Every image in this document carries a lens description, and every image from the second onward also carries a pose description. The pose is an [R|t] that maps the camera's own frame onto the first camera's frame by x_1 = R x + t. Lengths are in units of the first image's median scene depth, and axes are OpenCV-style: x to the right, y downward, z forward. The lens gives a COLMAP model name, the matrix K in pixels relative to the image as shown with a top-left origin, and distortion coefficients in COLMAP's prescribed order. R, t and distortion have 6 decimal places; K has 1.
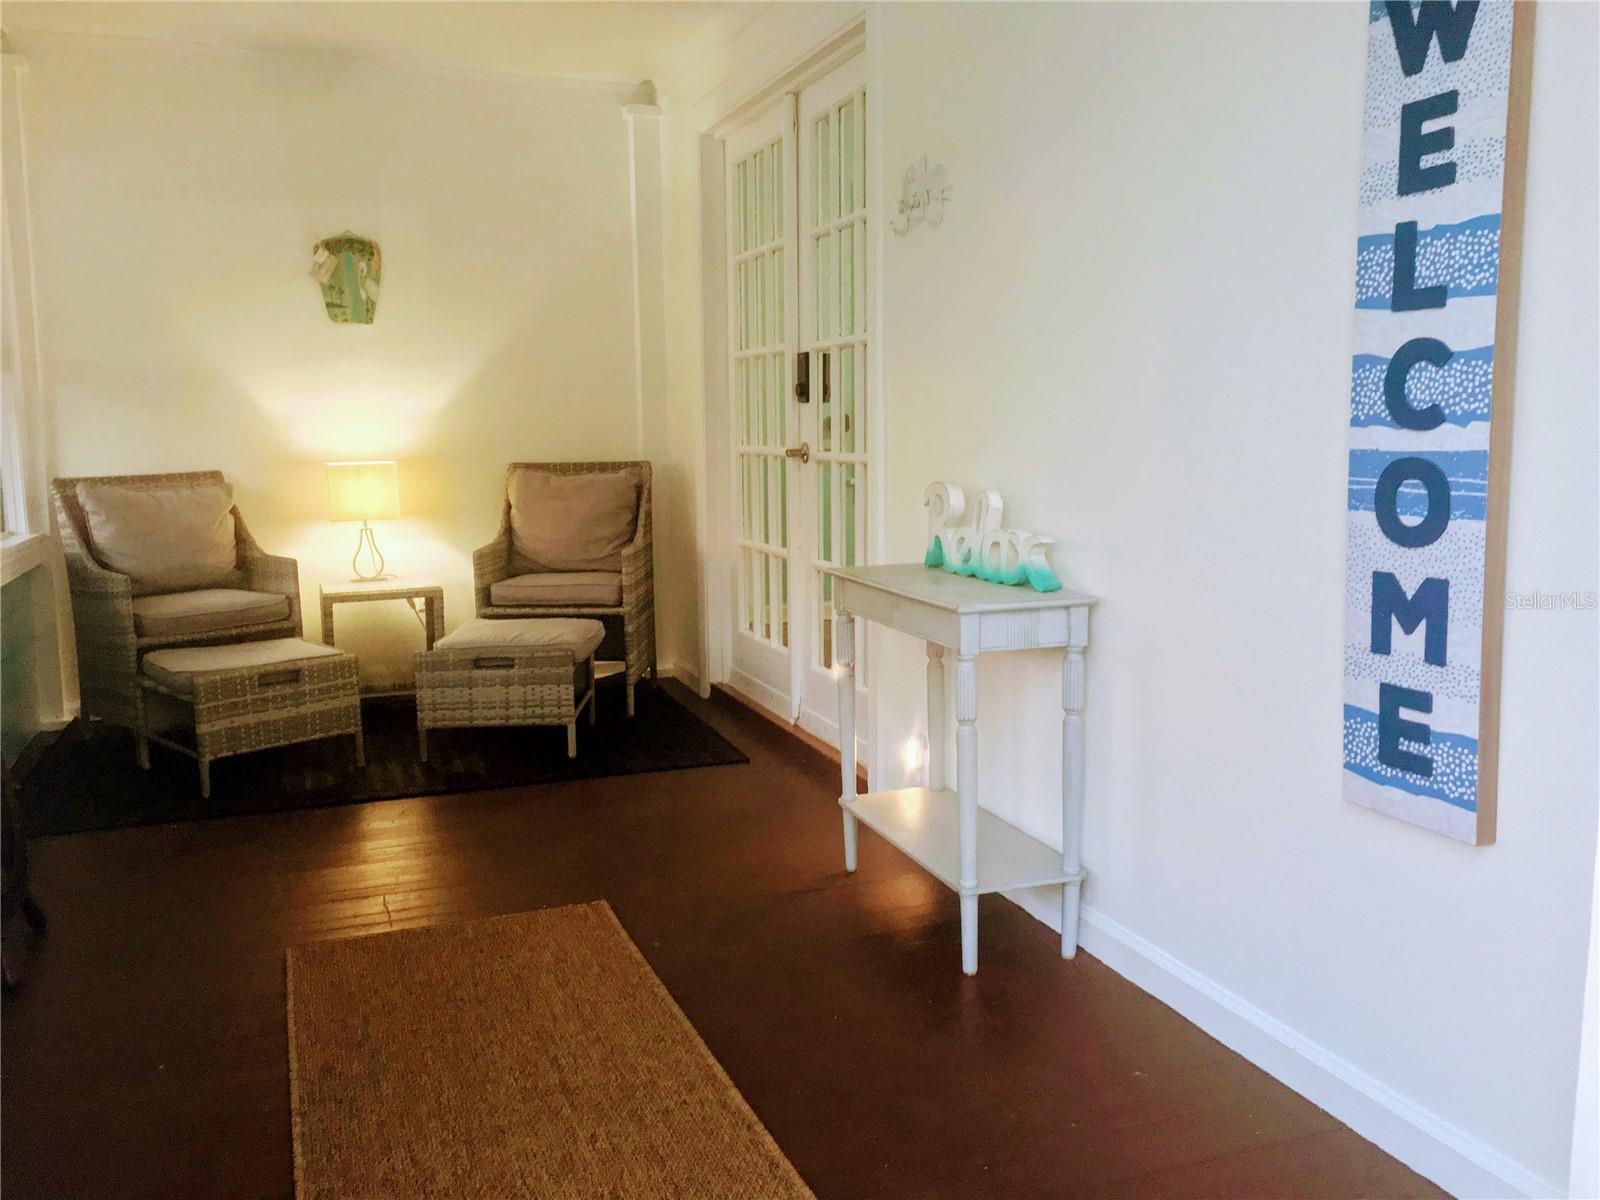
lens RADIAL K [[1357.6, 0, 811.6], [0, 1357.6, 592.0], [0, 0, 1]] dist [0.074174, -0.099920]
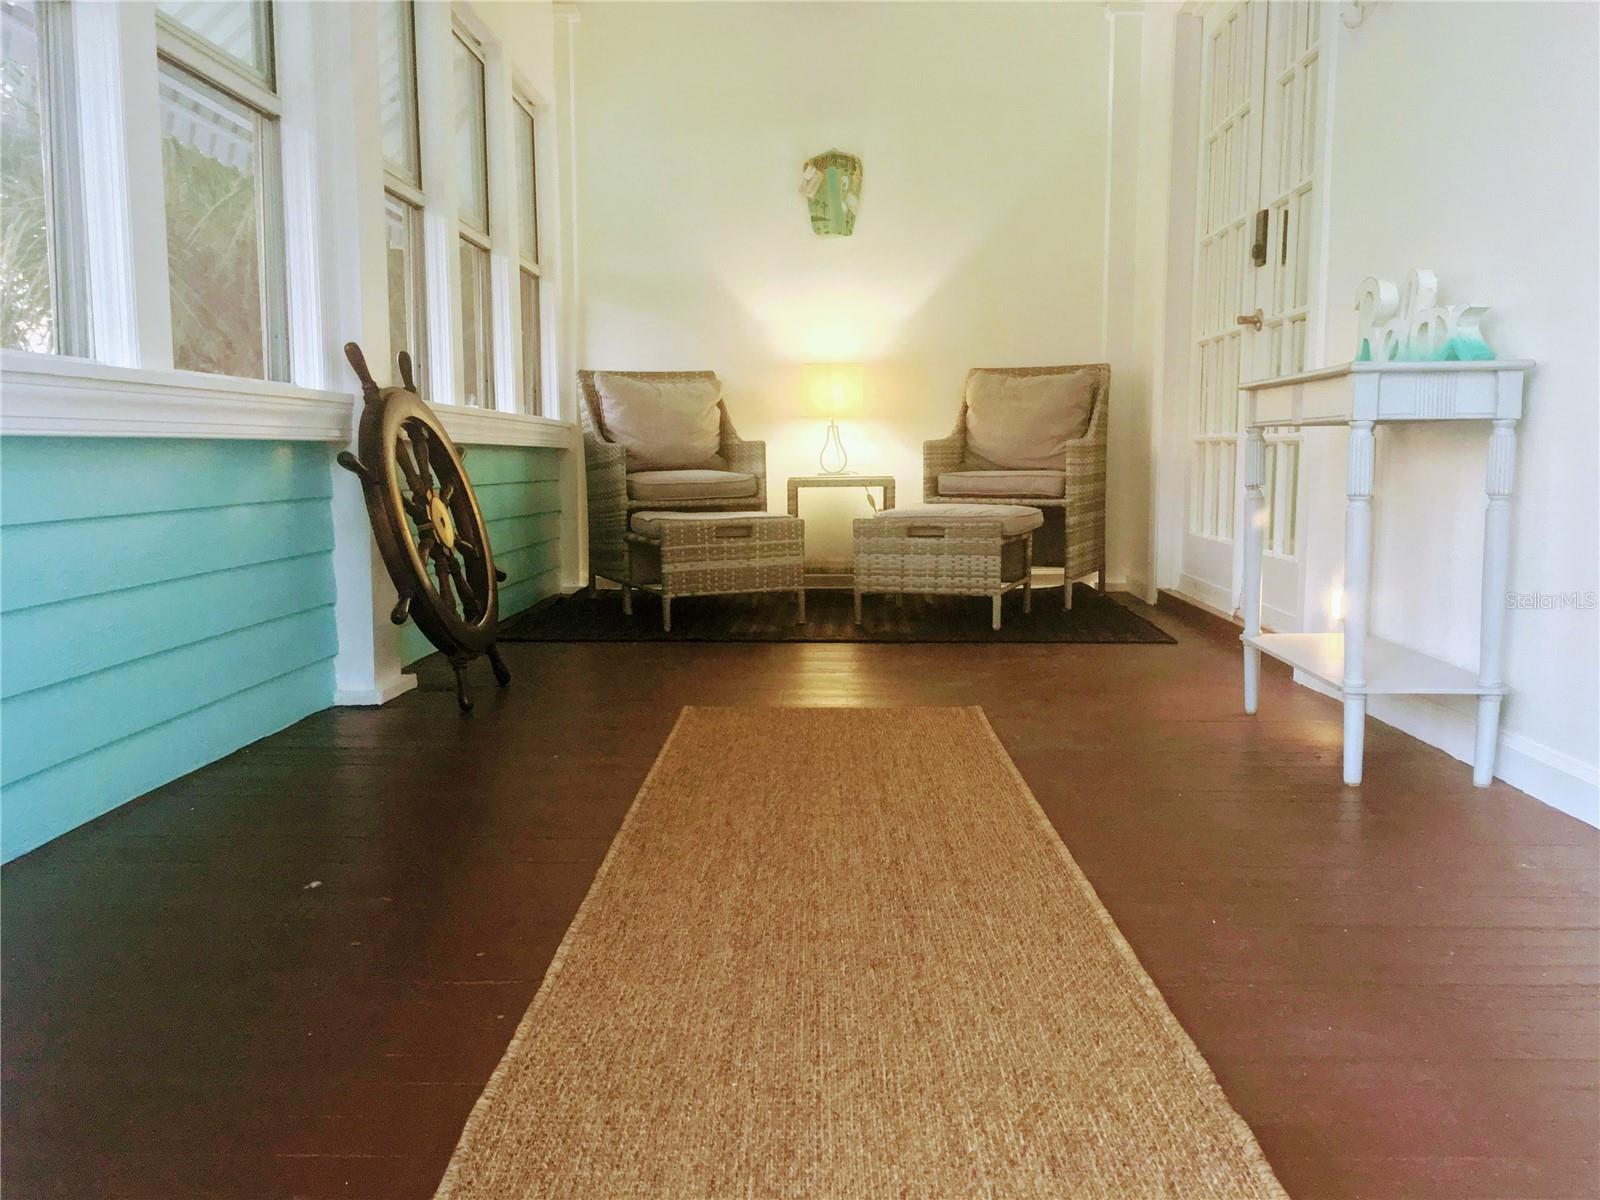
lens RADIAL K [[1357.6, 0, 807.6], [0, 1357.6, 592.3], [0, 0, 1]] dist [0.074174, -0.099920]
pose [[0.925224, 0.048118, -0.376358, 0.071498], [-0.055015, 0.998457, -0.007592, 0.109014], [0.375412, 0.027729, 0.926443, 0.017535]]
